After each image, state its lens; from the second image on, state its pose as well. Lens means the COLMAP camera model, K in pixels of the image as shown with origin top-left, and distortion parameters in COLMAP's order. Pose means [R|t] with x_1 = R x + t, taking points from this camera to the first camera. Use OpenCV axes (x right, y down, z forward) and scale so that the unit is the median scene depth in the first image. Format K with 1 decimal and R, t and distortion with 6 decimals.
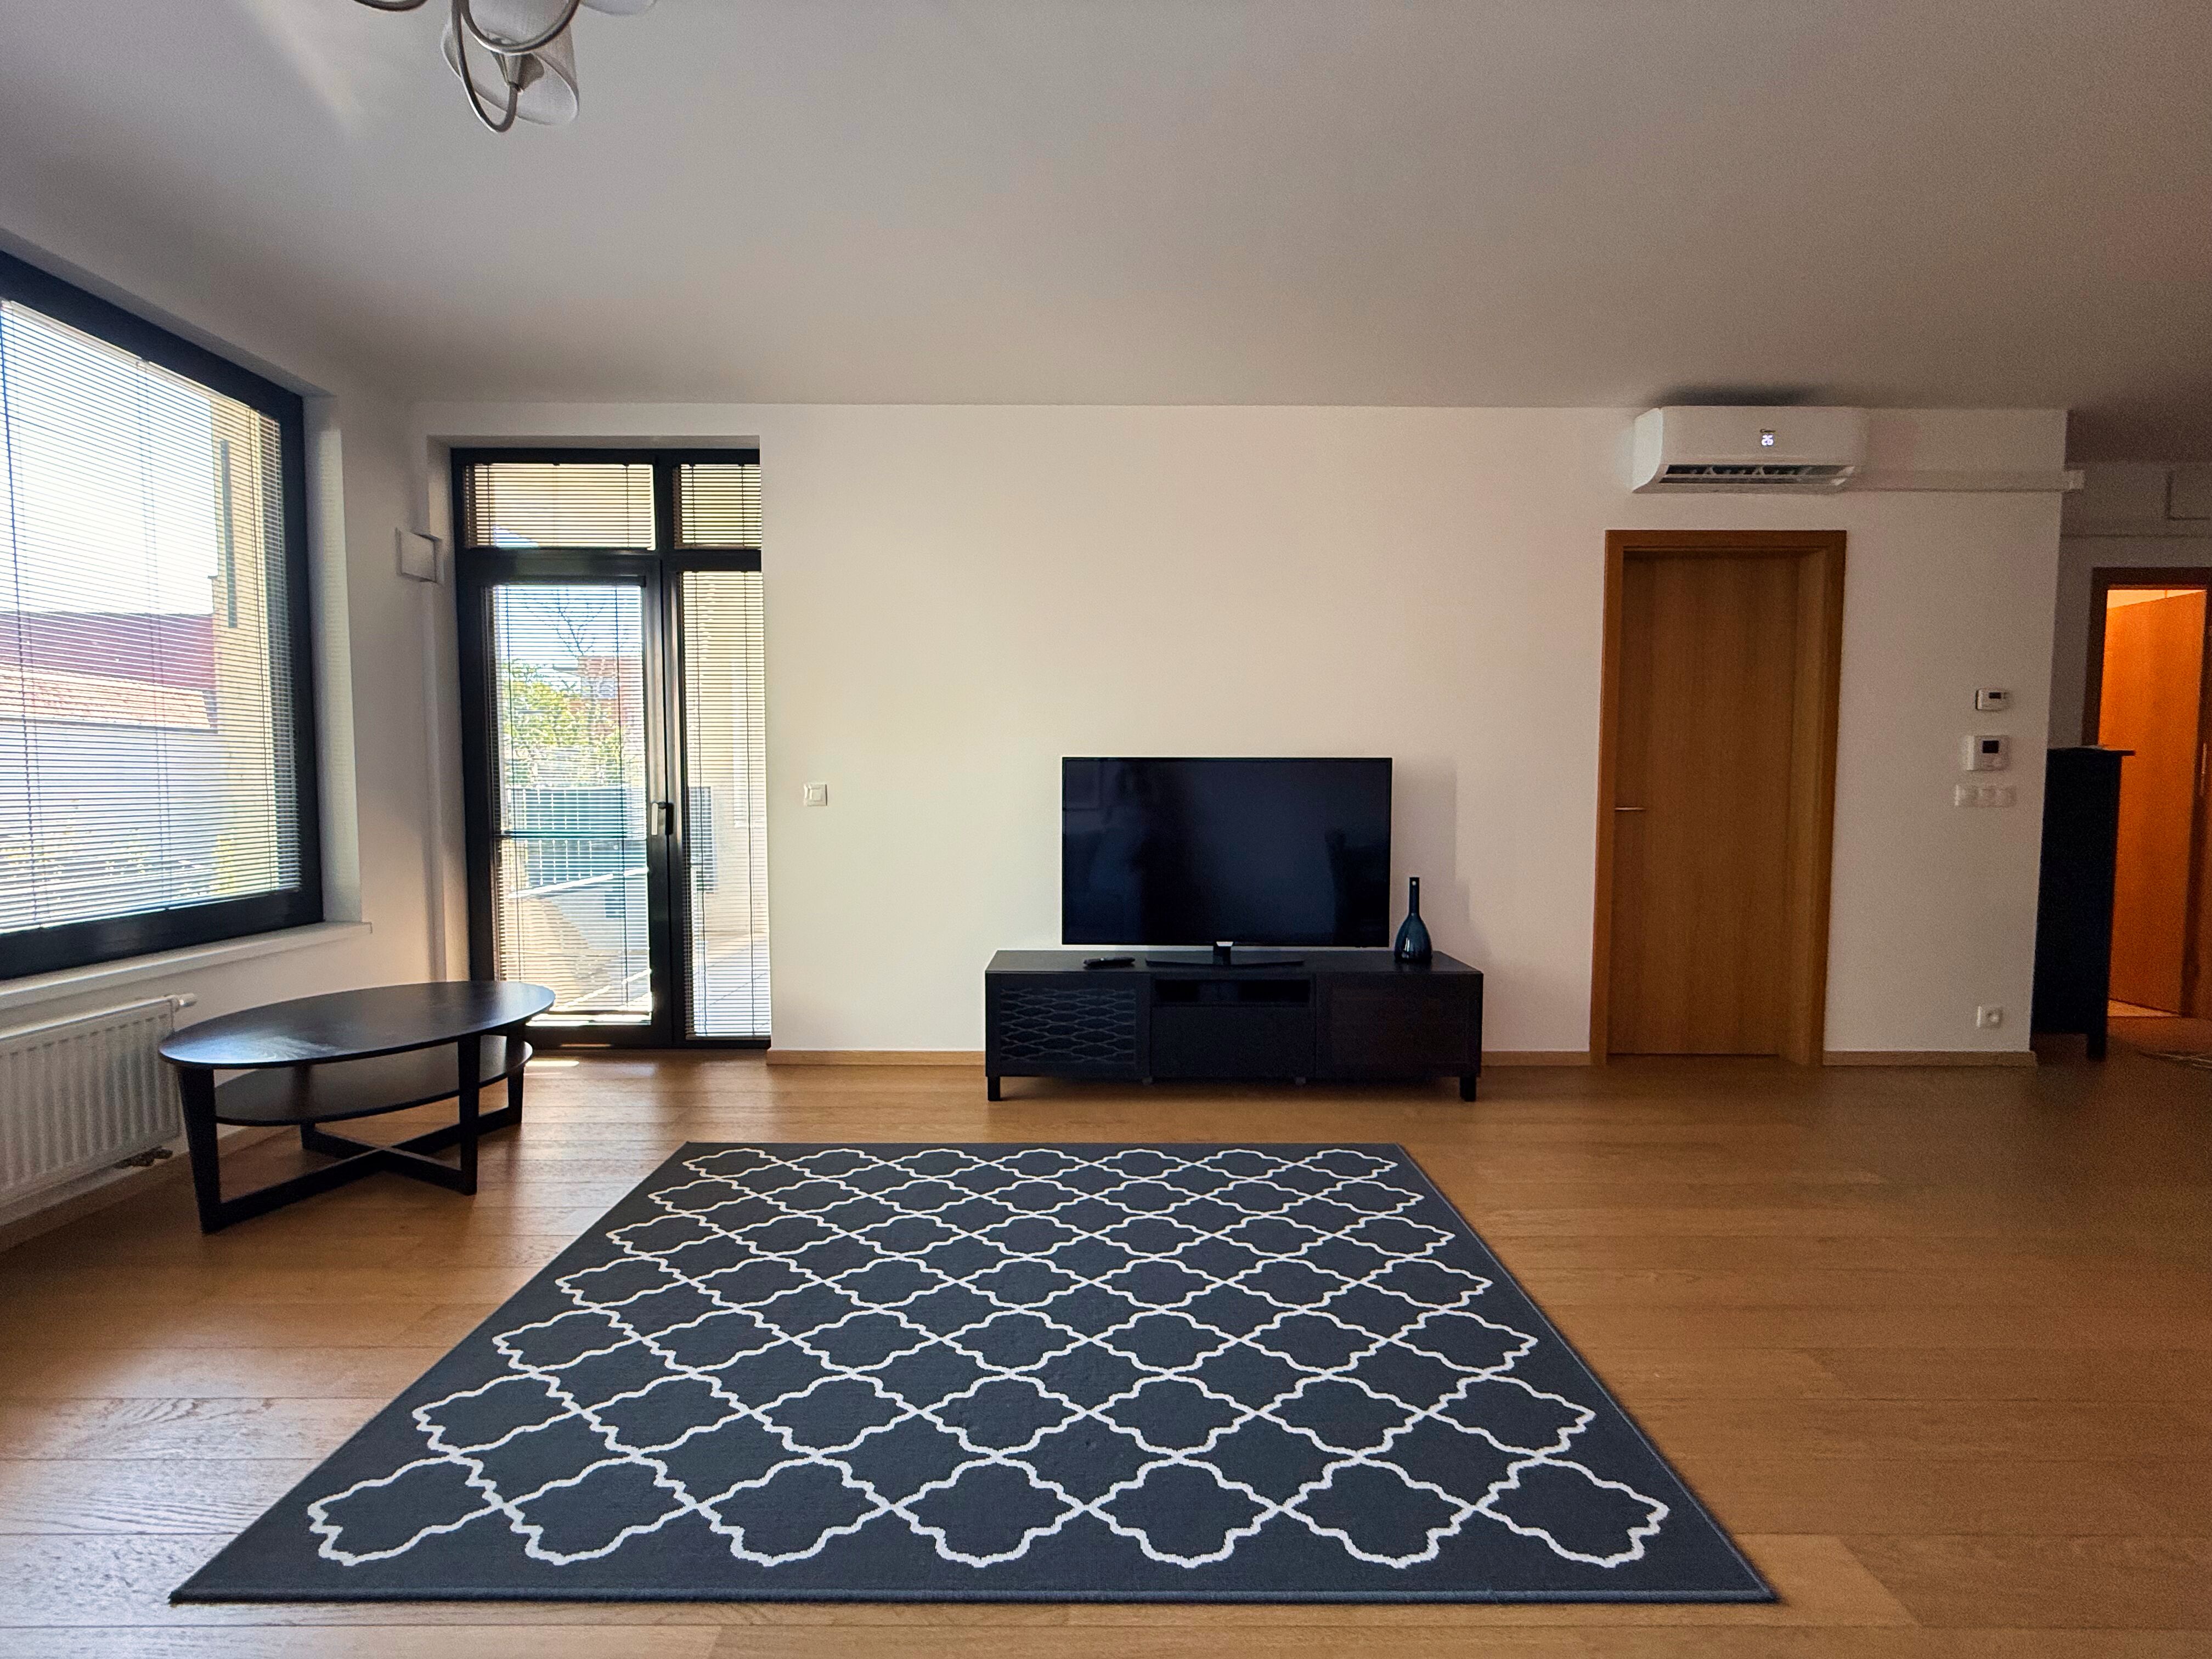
lens RADIAL K [[887.9, 0, 1101.4], [0, 887.9, 827.3], [0, 0, 1]] dist [0.001249, -0.000278]
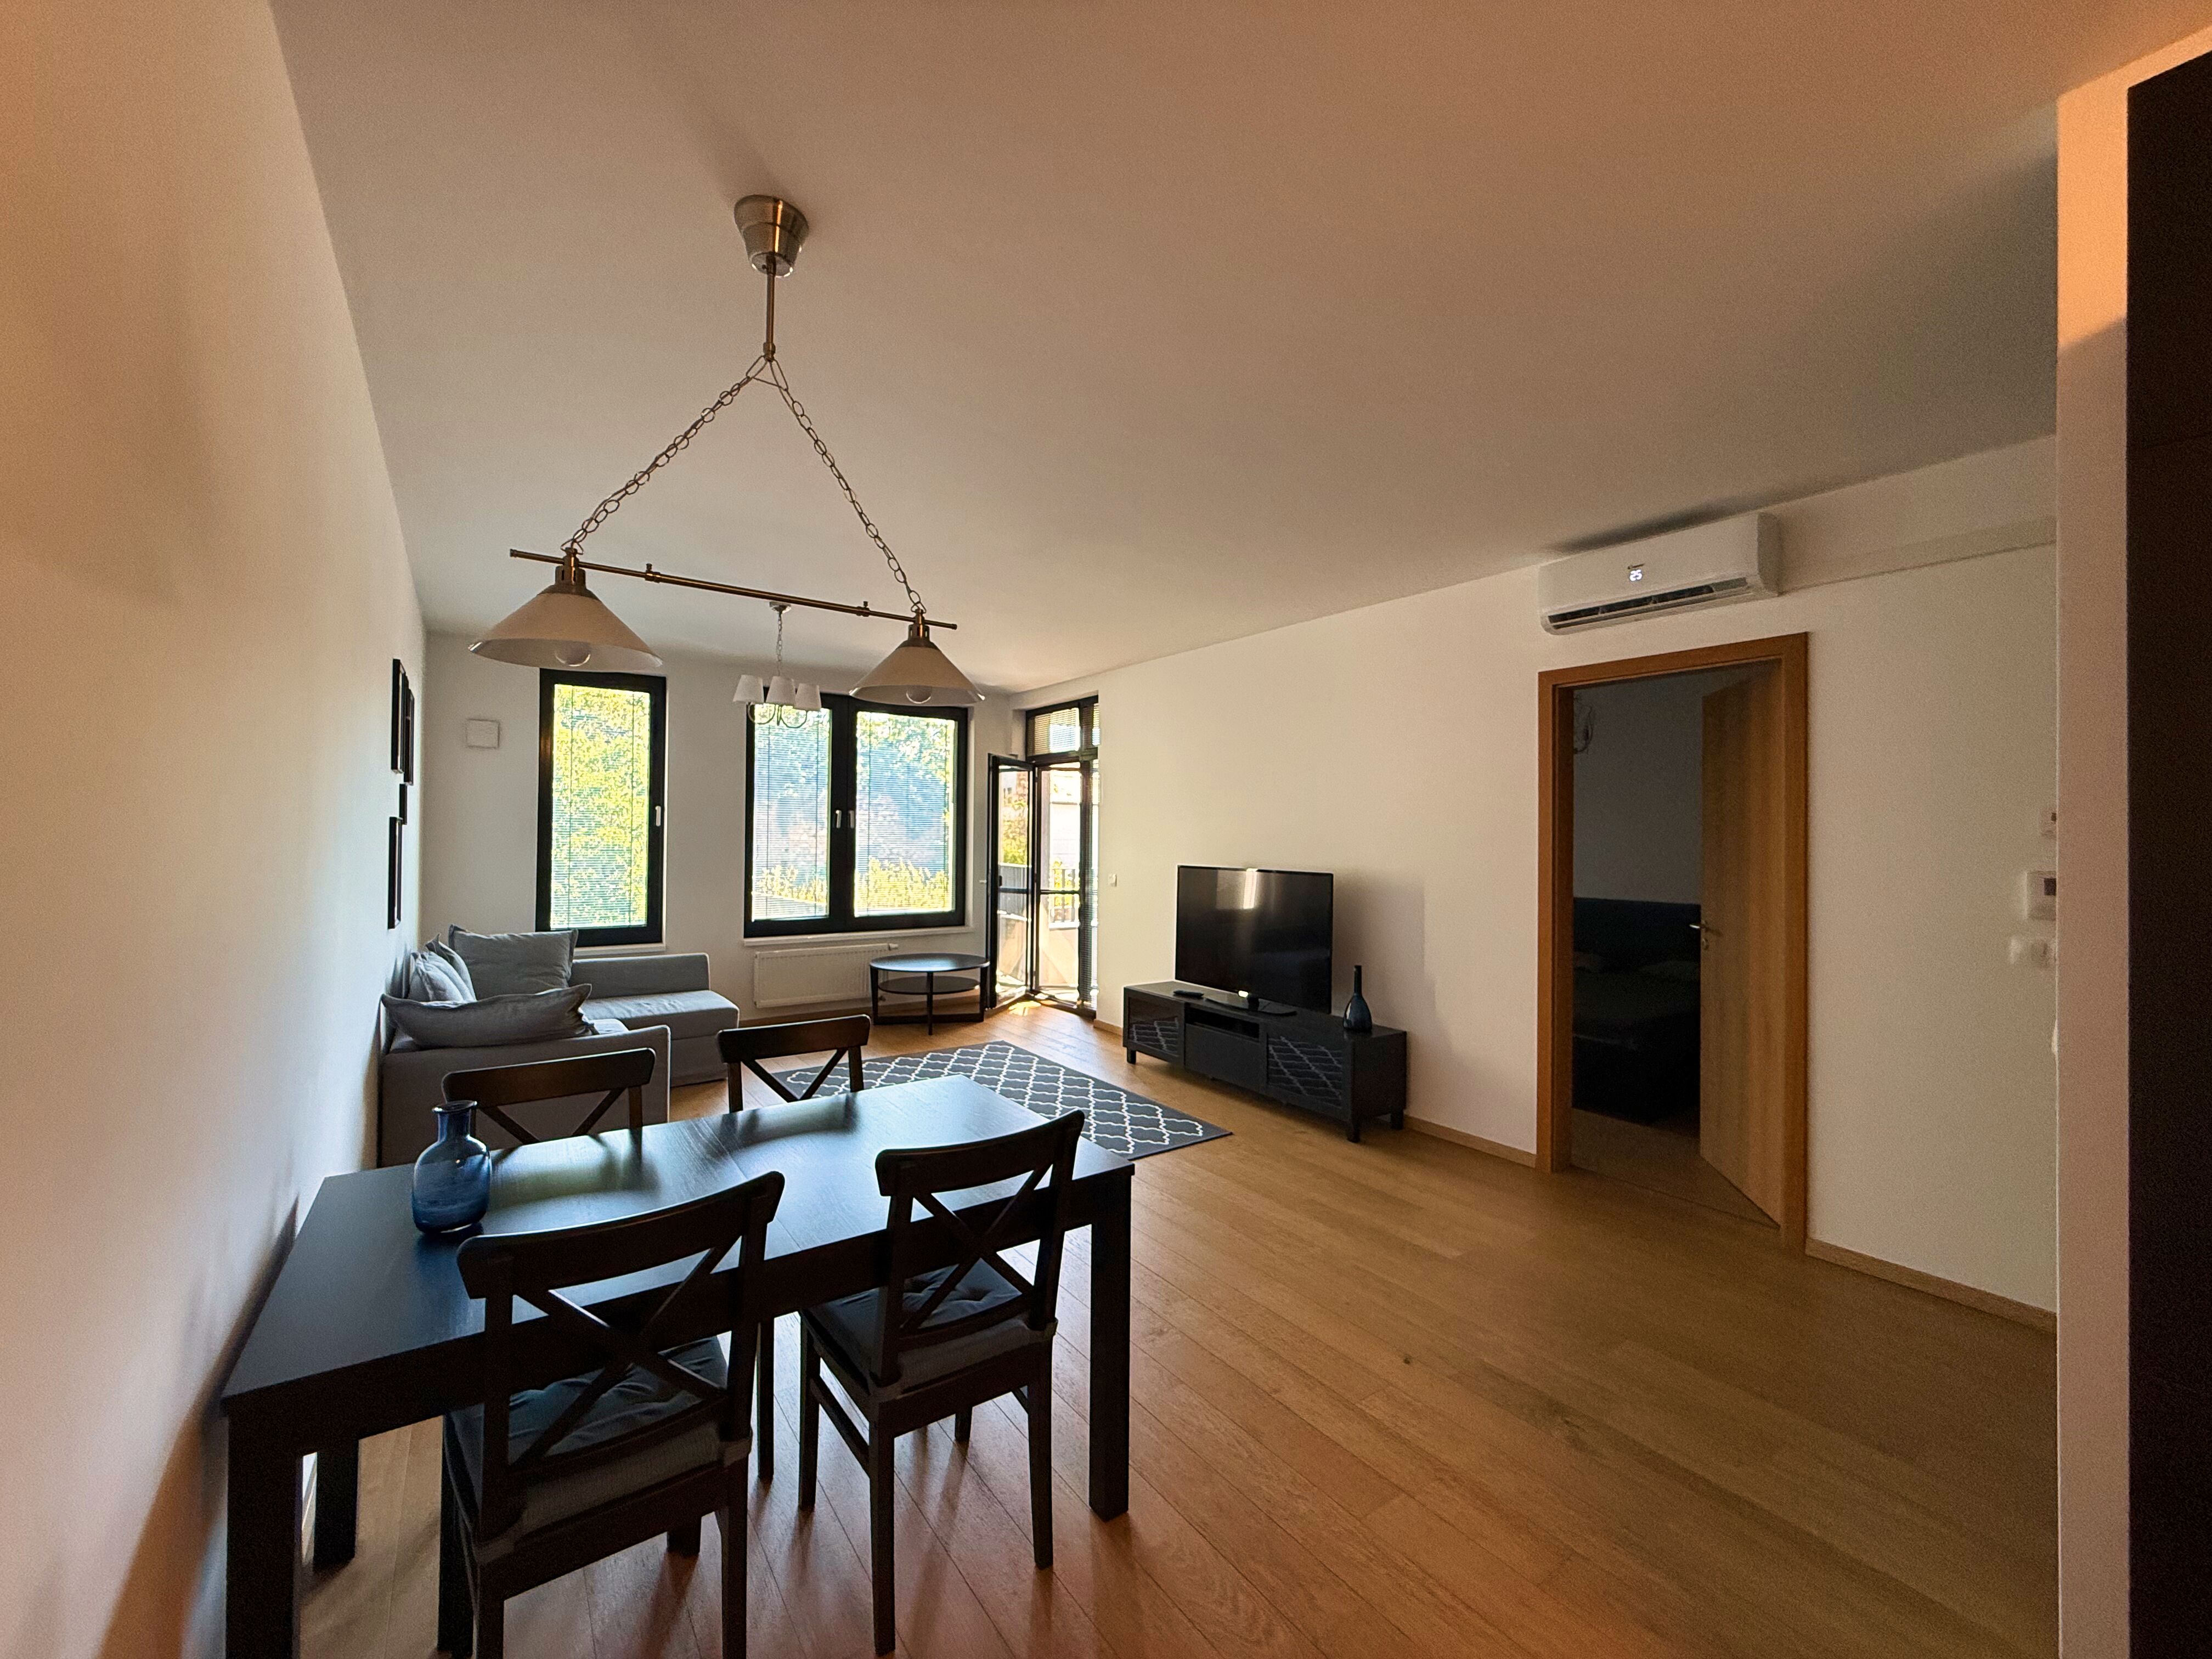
lens RADIAL K [[887.9, 0, 1101.4], [0, 887.9, 827.3], [0, 0, 1]] dist [0.001249, -0.000278]
pose [[0.574053, -0.004981, -0.818803, 1.166510], [-0.048834, 0.997993, -0.040309, -0.072710], [0.817361, 0.063125, 0.572658, -0.061231]]
